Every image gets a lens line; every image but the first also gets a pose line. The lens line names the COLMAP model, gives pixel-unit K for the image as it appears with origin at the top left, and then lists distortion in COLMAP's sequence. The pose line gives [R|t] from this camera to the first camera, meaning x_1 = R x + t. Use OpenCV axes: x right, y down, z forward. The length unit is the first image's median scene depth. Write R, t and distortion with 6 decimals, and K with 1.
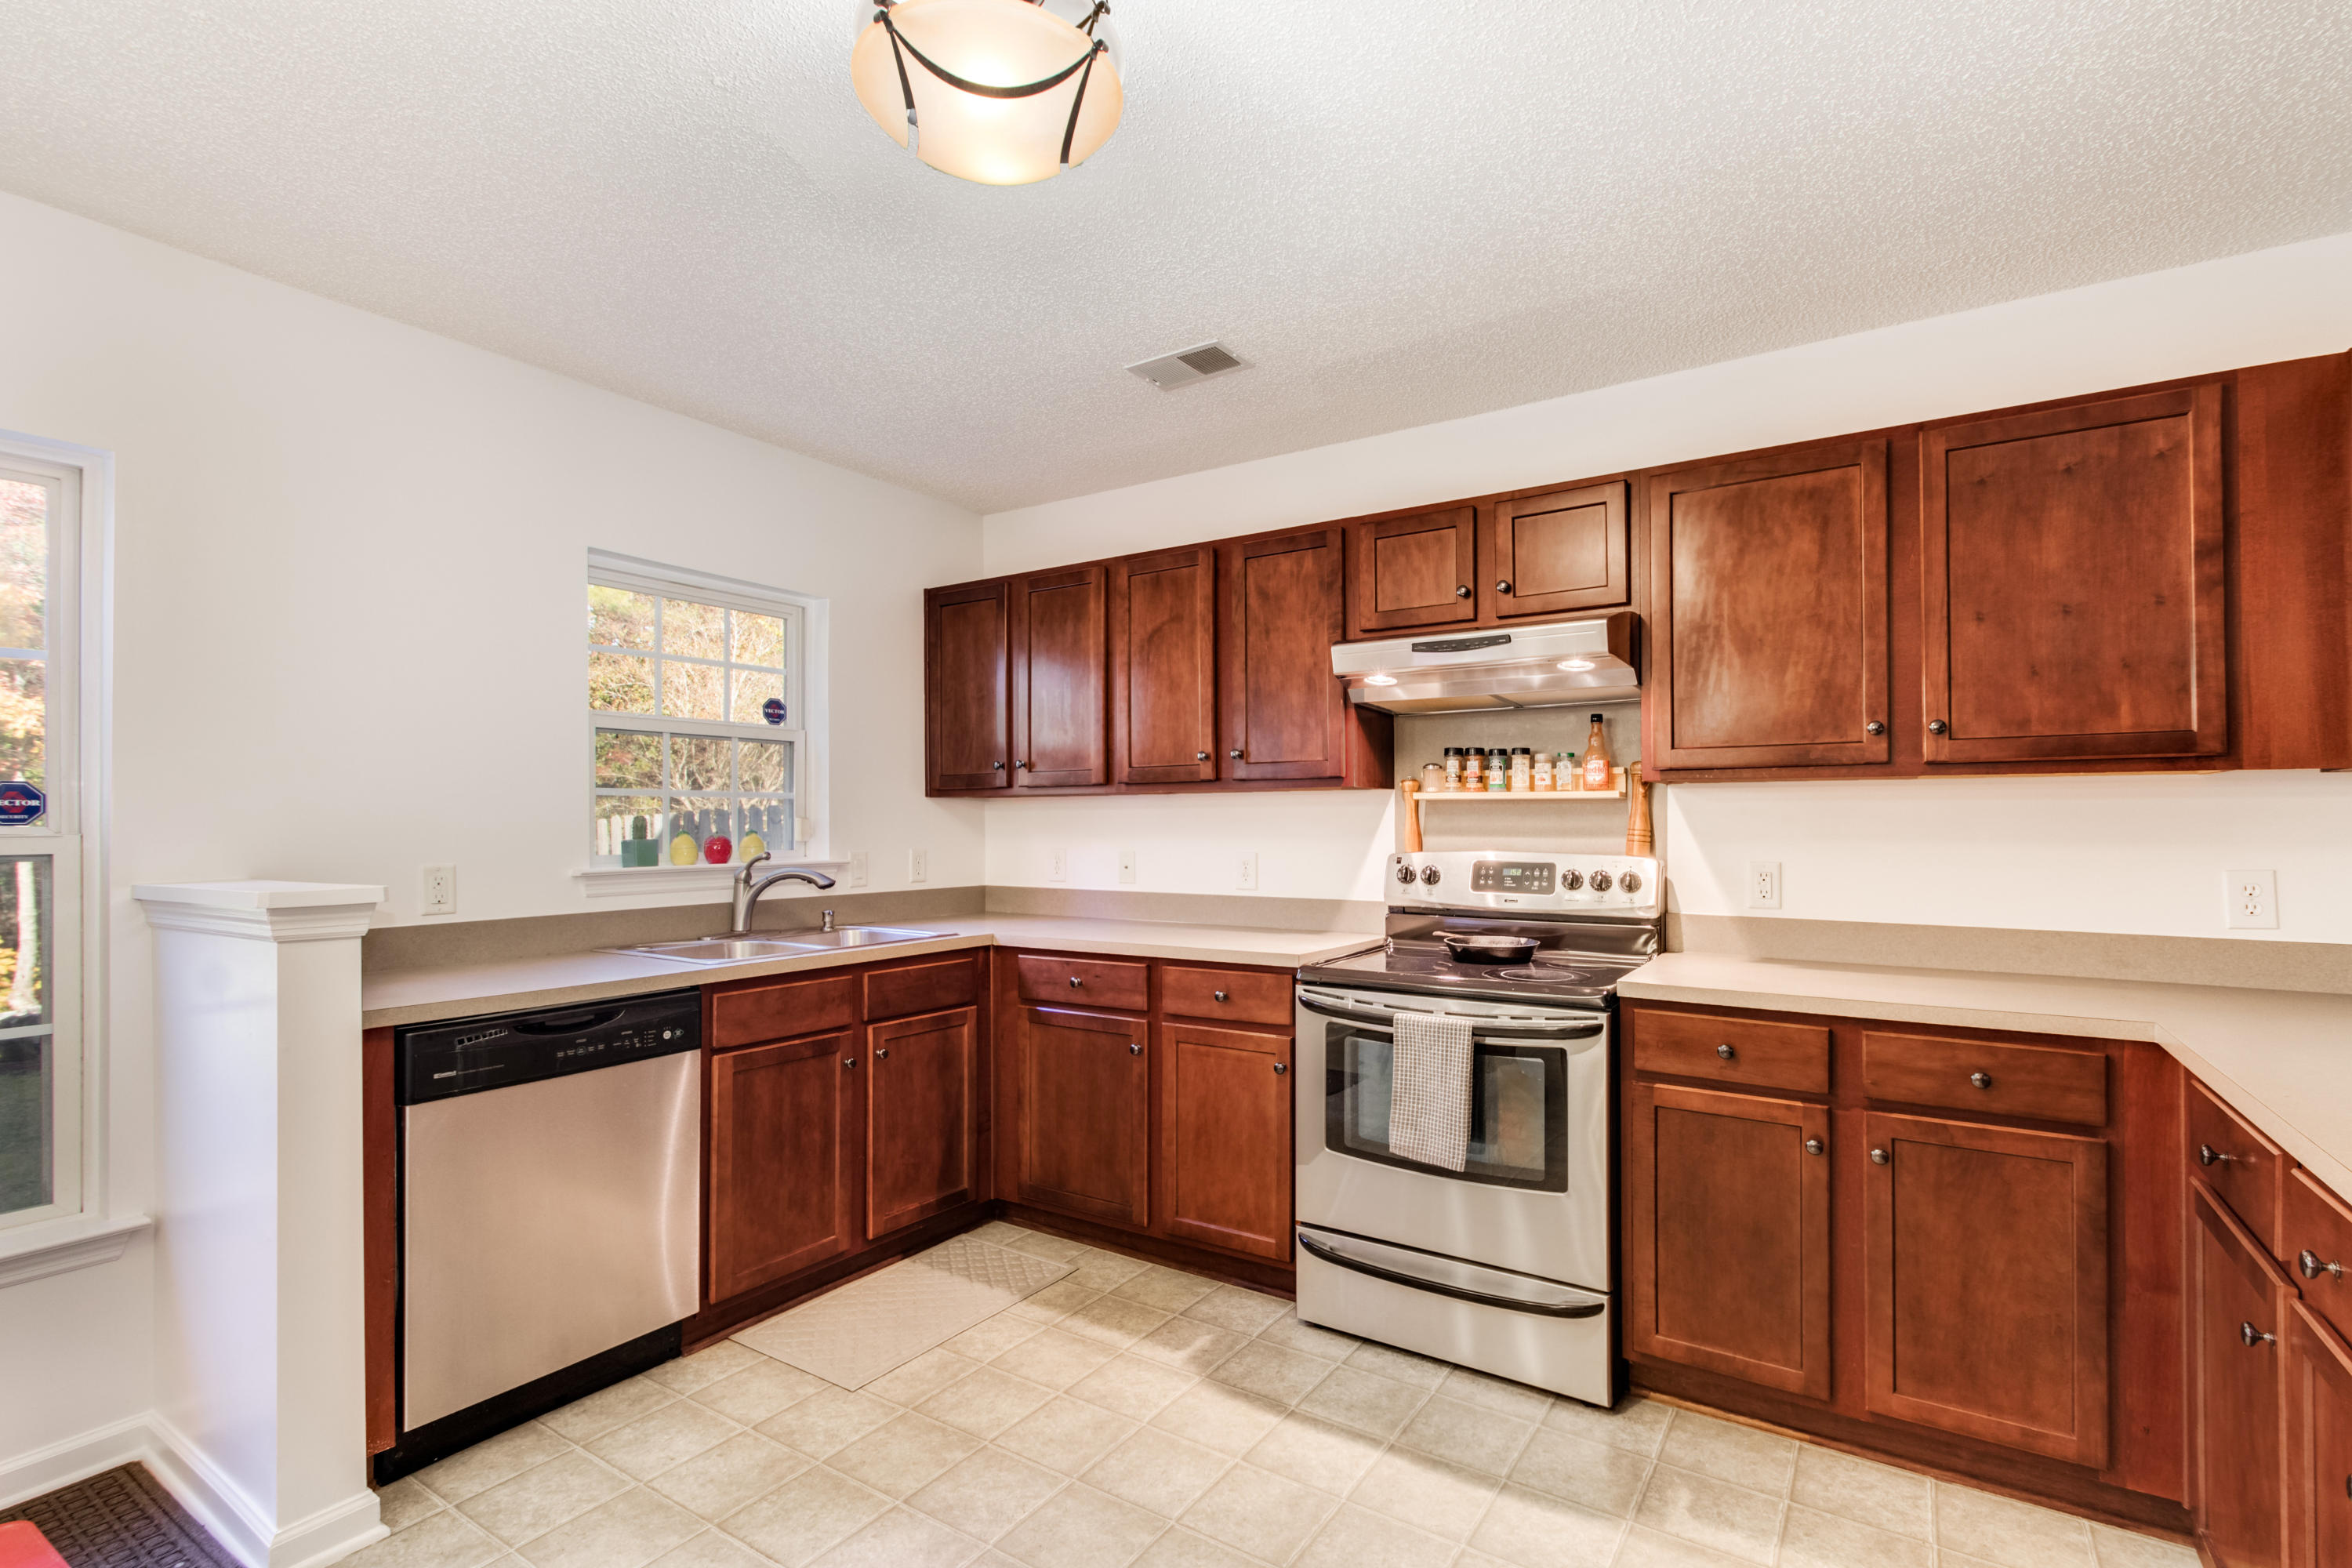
lens RADIAL K [[1088.4, 0, 1191.5], [0, 1088.4, 810.7], [0, 0, 1]] dist [0.003884, 0.000516]
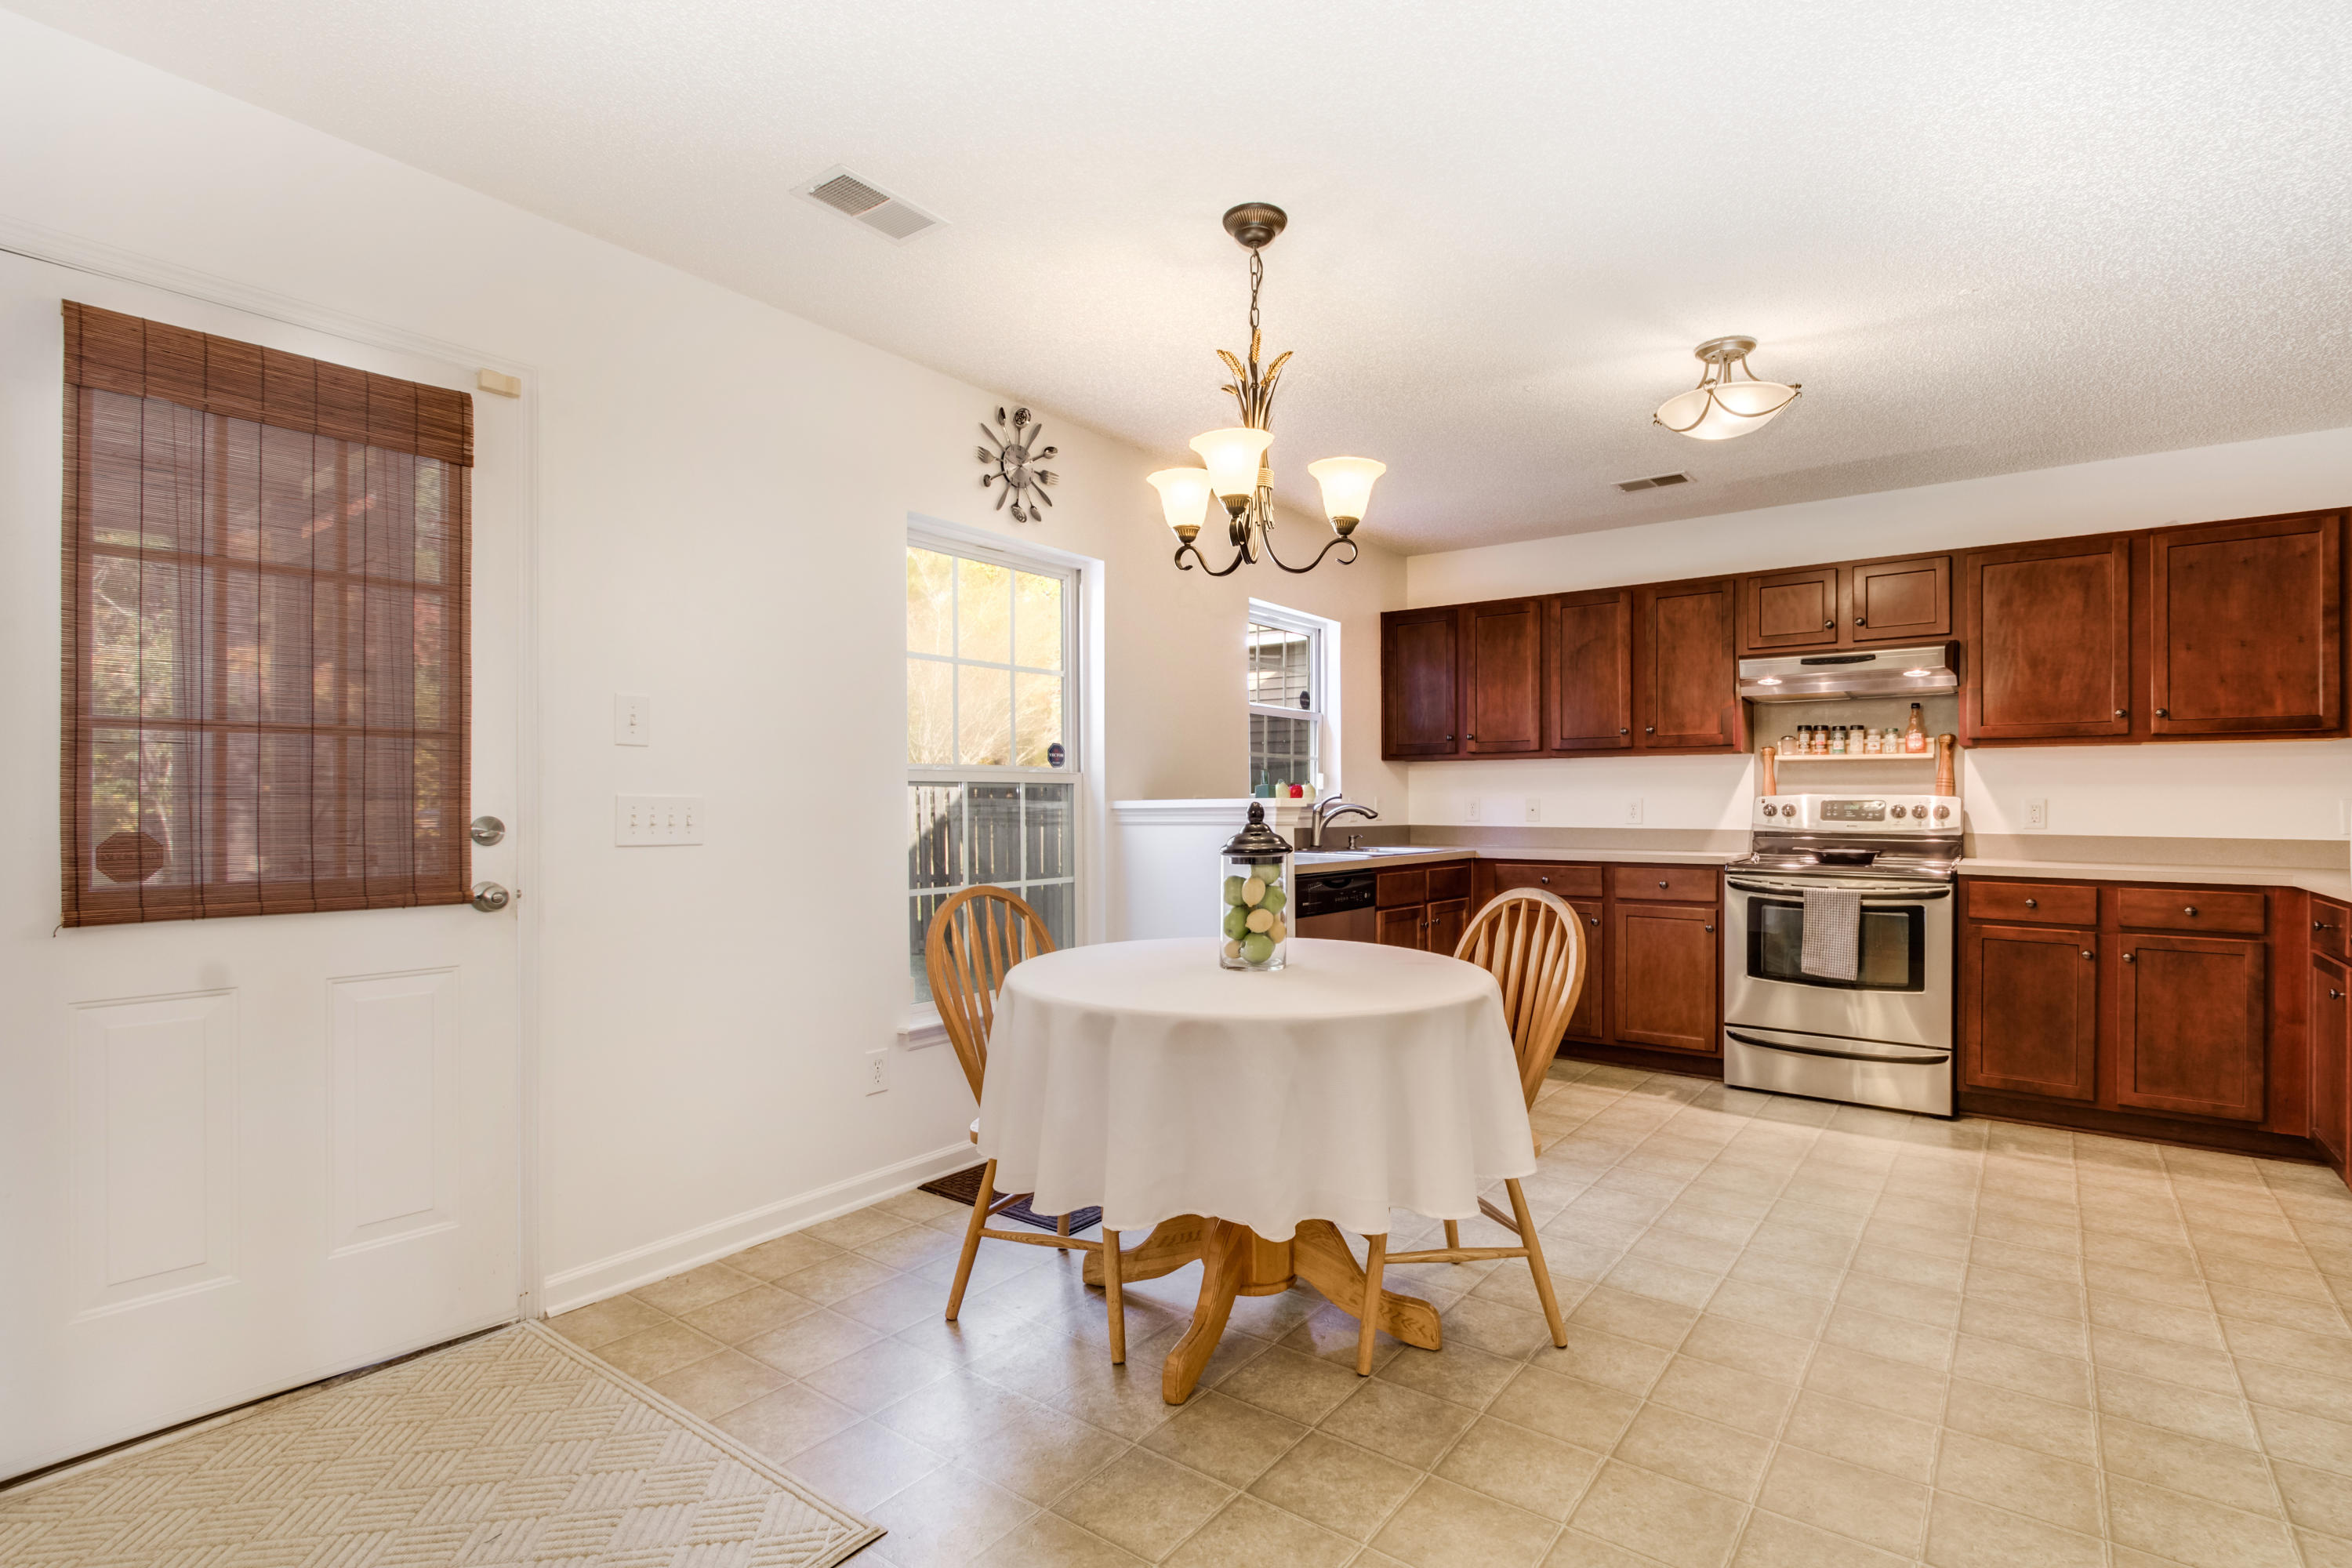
lens RADIAL K [[1121.2, 0, 1187.4], [0, 1121.2, 802.7], [0, 0, 1]] dist [0.002152, -0.001357]
pose [[0.998033, 0.002828, -0.062623, -0.647414], [-0.002110, 0.999931, 0.011524, 0.041166], [0.062652, -0.011369, 0.997971, -0.754040]]
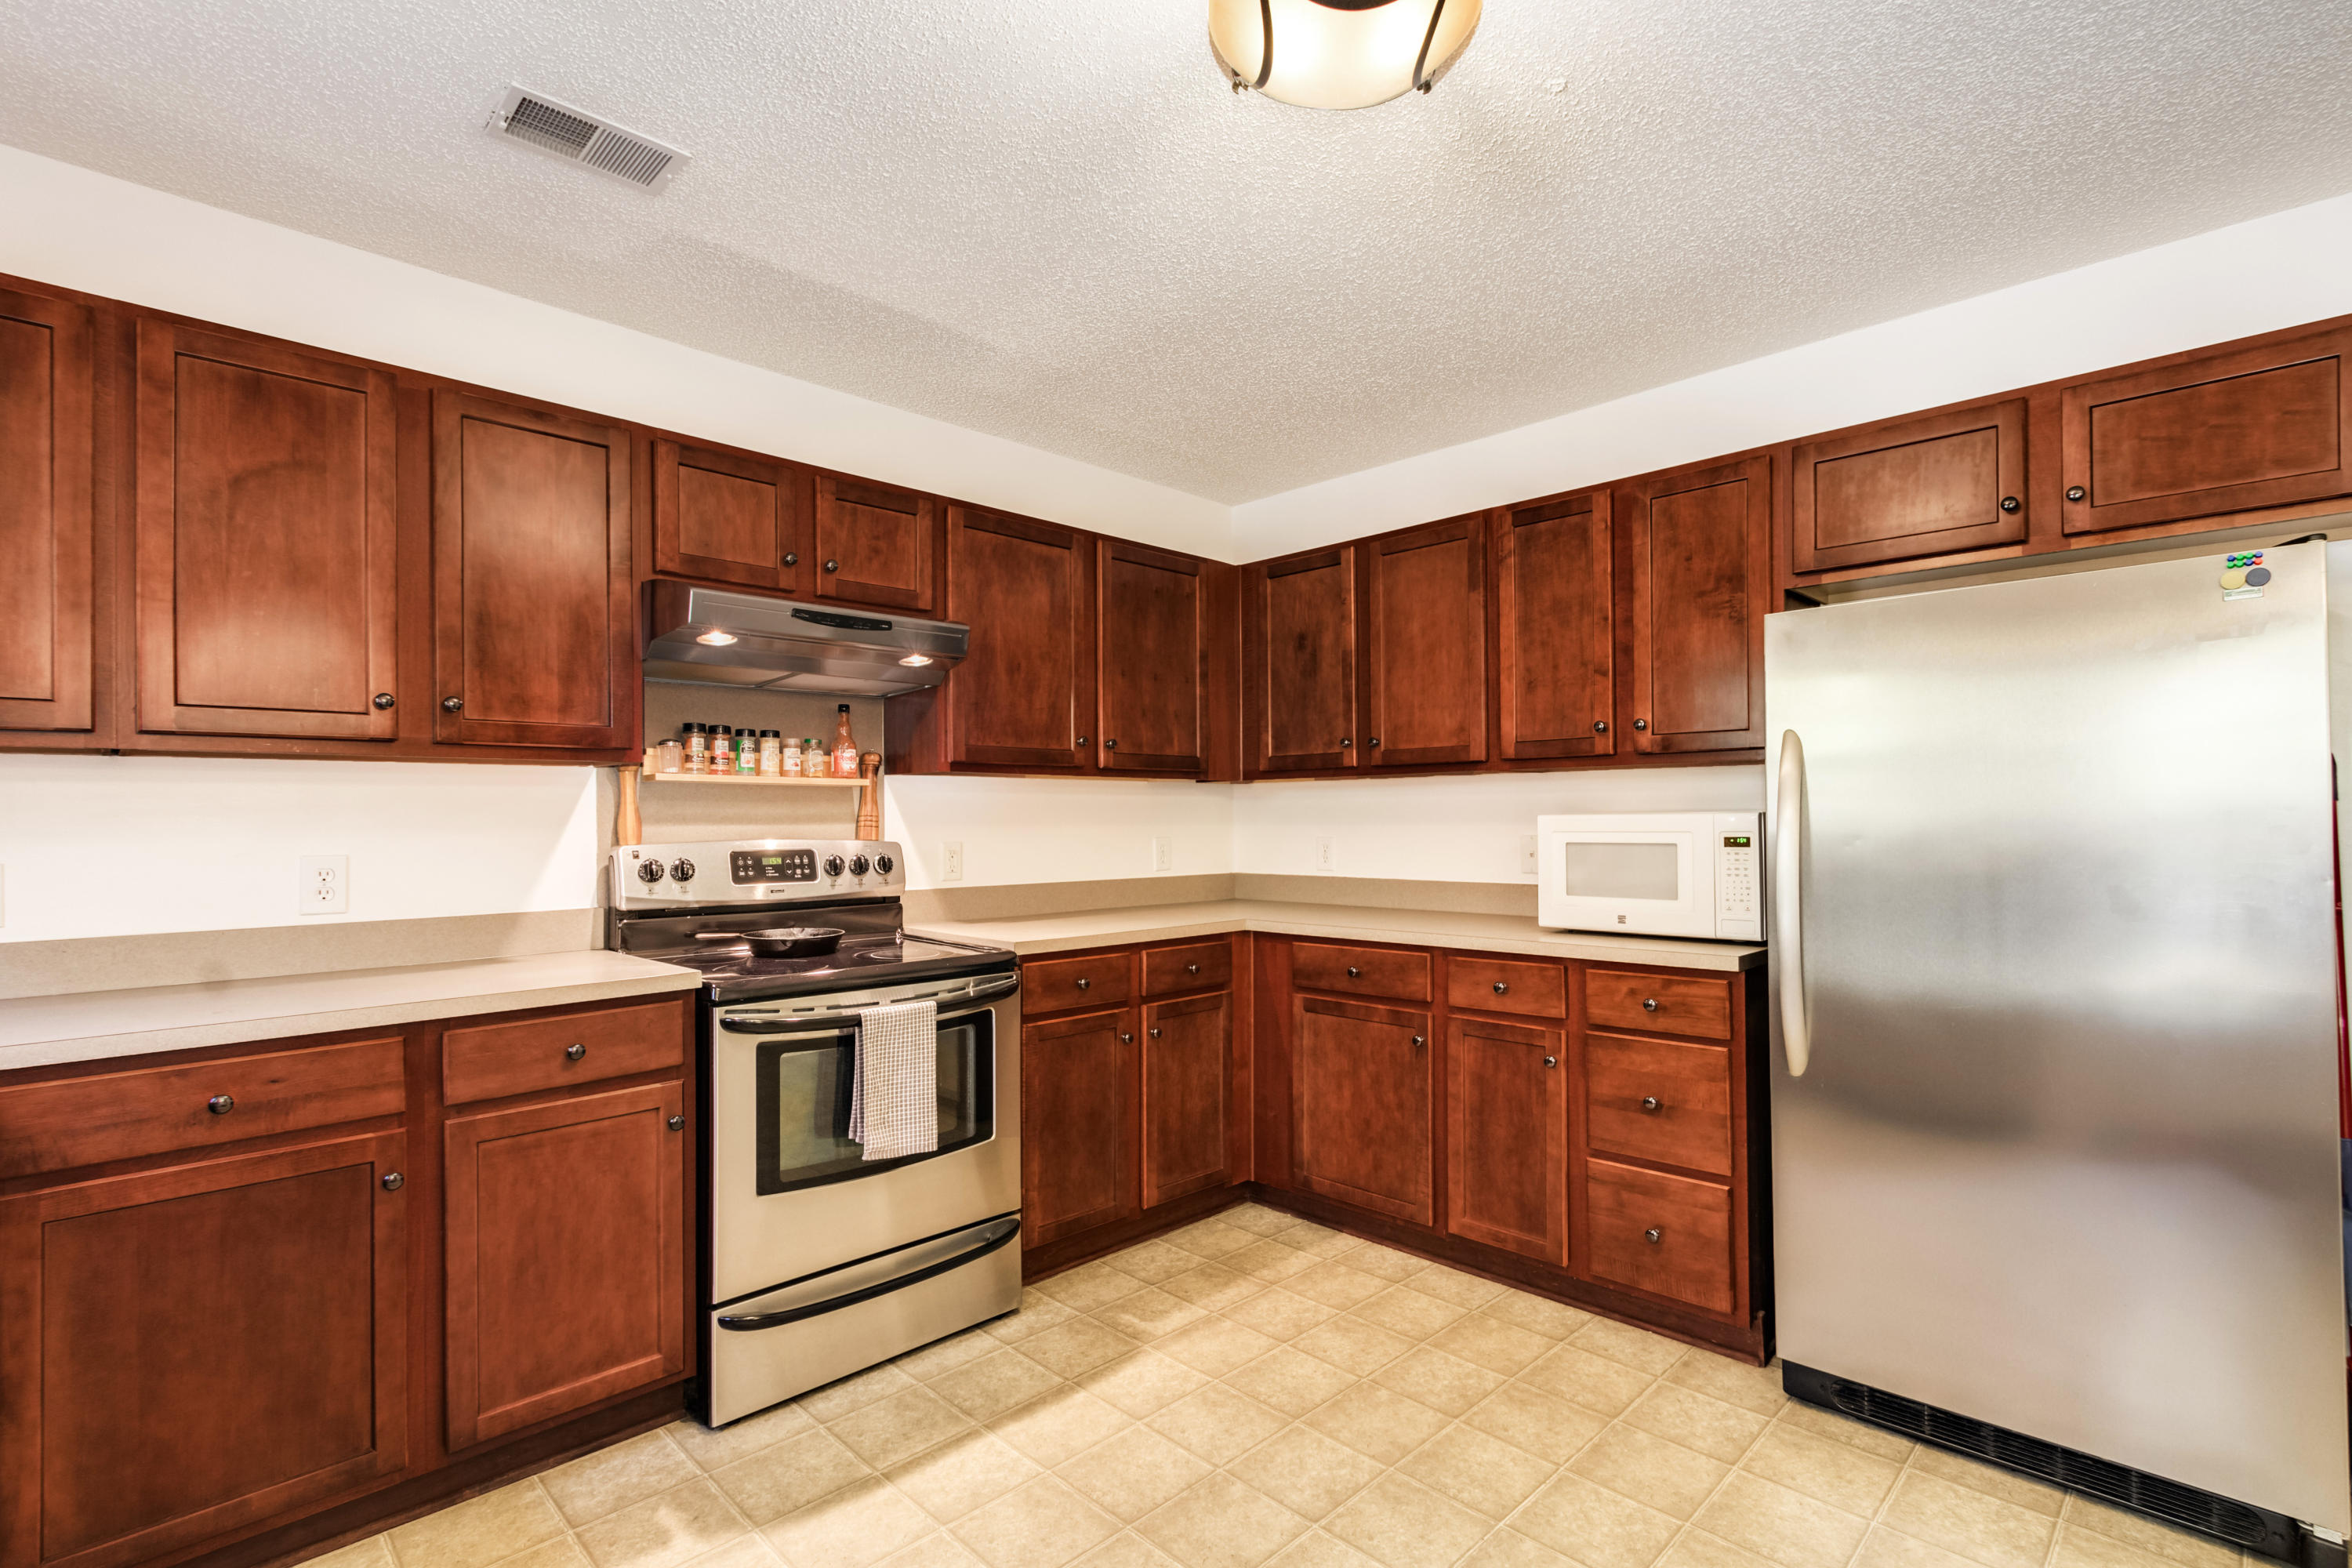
lens RADIAL K [[1088.4, 0, 1191.5], [0, 1088.4, 810.7], [0, 0, 1]] dist [0.003884, 0.000516]
pose [[0.199596, 0.006031, 0.979860, -0.682819], [-0.004493, 0.999976, -0.005240, 0.019394], [-0.979868, -0.003357, 0.199618, 0.551925]]
